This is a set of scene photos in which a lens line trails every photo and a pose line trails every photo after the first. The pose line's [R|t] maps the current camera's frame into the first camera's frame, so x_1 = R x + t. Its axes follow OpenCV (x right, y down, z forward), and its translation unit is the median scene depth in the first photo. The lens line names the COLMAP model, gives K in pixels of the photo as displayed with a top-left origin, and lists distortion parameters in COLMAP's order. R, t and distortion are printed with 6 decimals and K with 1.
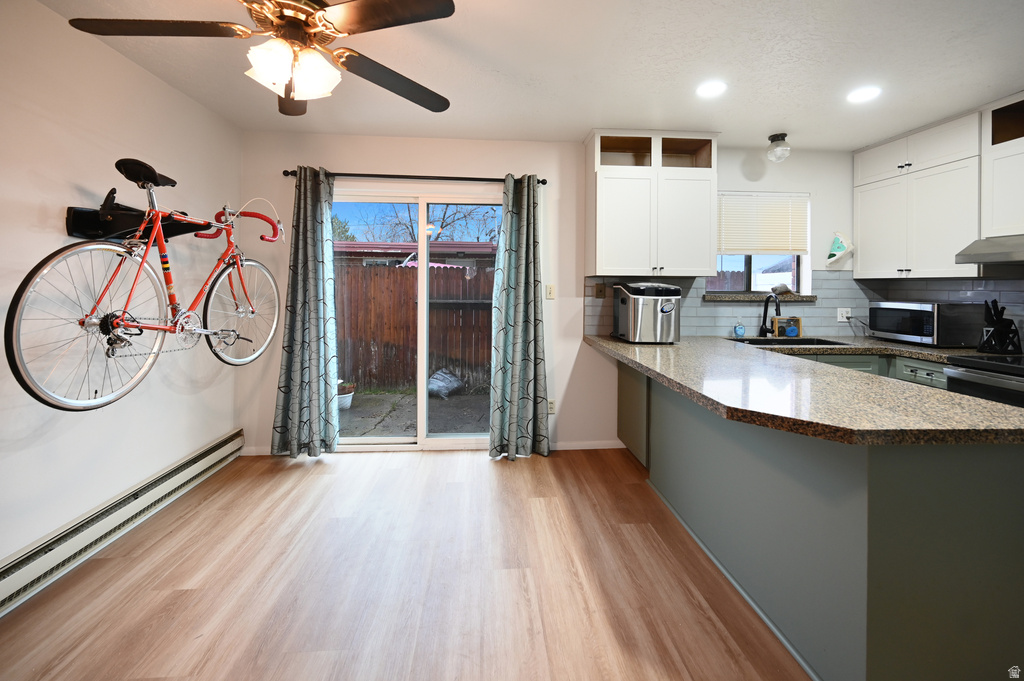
lens RADIAL K [[419.3, 0, 509.5], [0, 419.3, 285.8], [0, 0, 1]] dist [0.000137, 0.000108]
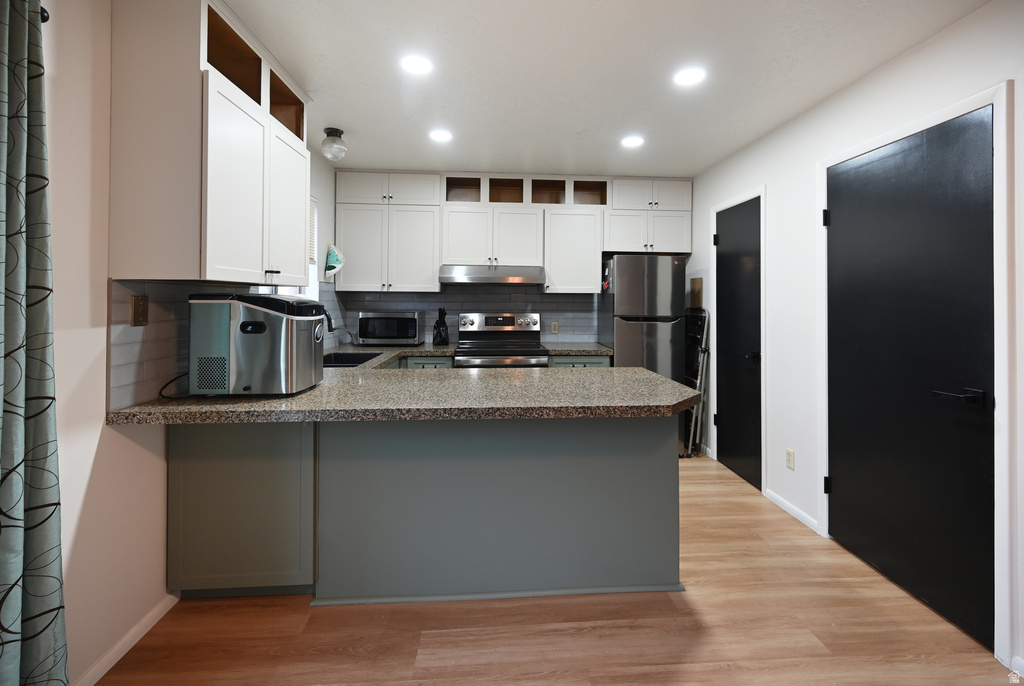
lens RADIAL K [[444.1, 0, 520.6], [0, 444.1, 298.1], [0, 0, 1]] dist [0.000350, -0.000202]
pose [[0.002713, -0.004088, 0.999988, -0.311563], [-0.005003, 0.999979, 0.004101, -0.007042], [-0.999984, -0.005014, 0.002693, 0.608359]]
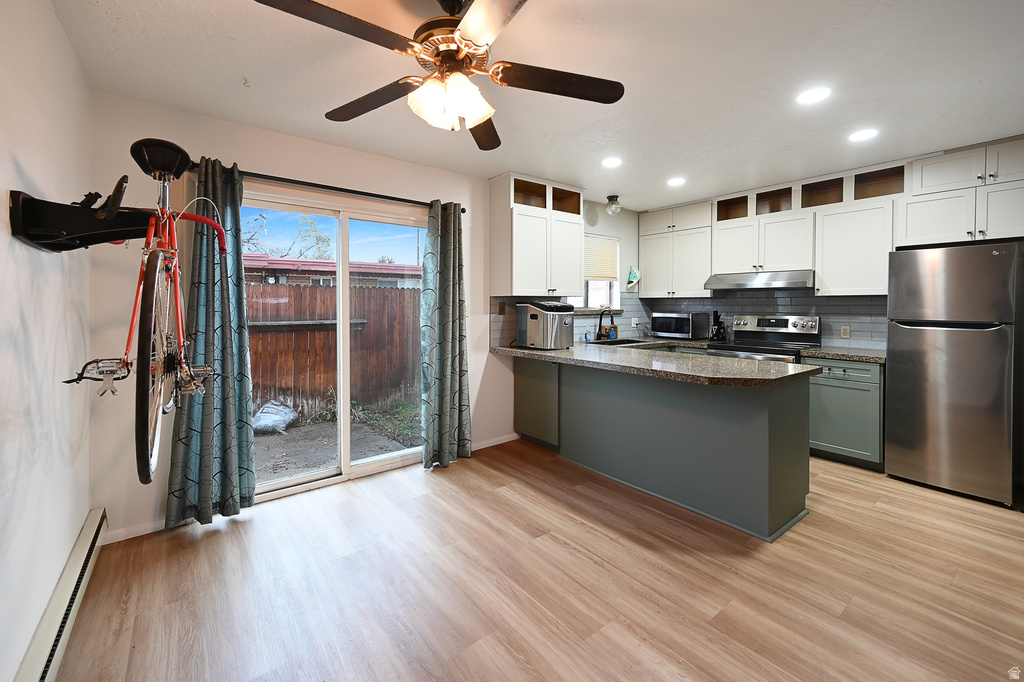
lens RADIAL K [[418.2, 0, 497.9], [0, 418.2, 307.8], [0, 0, 1]] dist [0.011809, 0.000032]
pose [[0.839823, -0.014242, 0.542674, -0.460531], [0.008199, 0.999875, 0.013552, -0.006673], [-0.542799, -0.006932, 0.839834, 0.025092]]
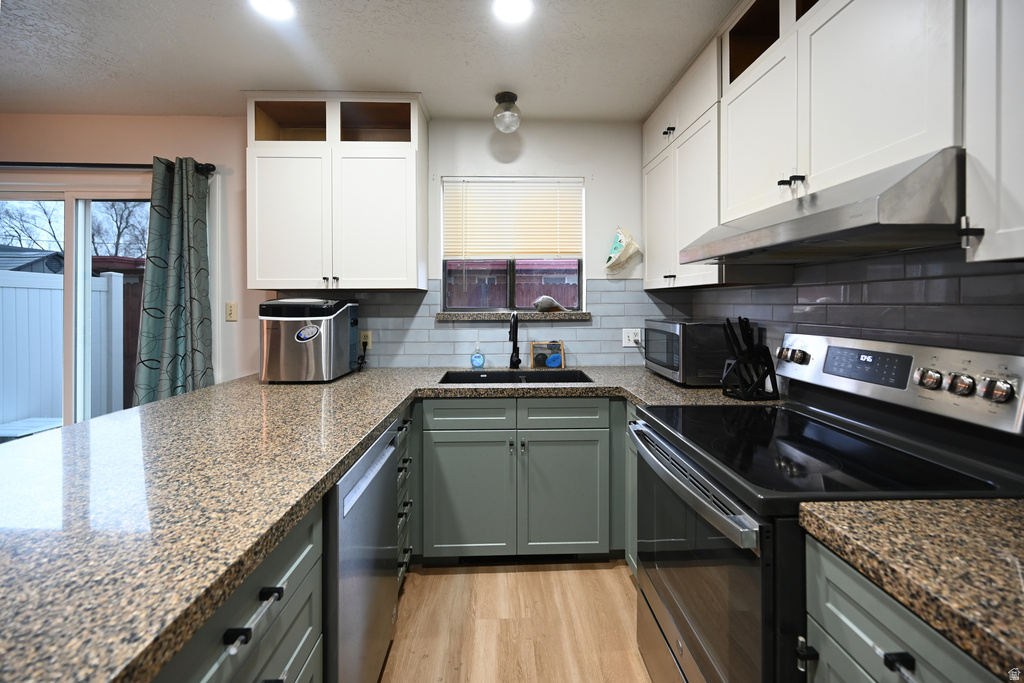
lens RADIAL K [[418.1, 0, 513.0], [0, 418.1, 303.8], [0, 0, 1]] dist [0.000185, -0.000013]
pose [[0.999295, -0.011900, -0.035605, 0.683647], [0.011957, 0.999928, 0.001388, 0.005333], [0.035586, -0.001813, 0.999365, 0.271785]]
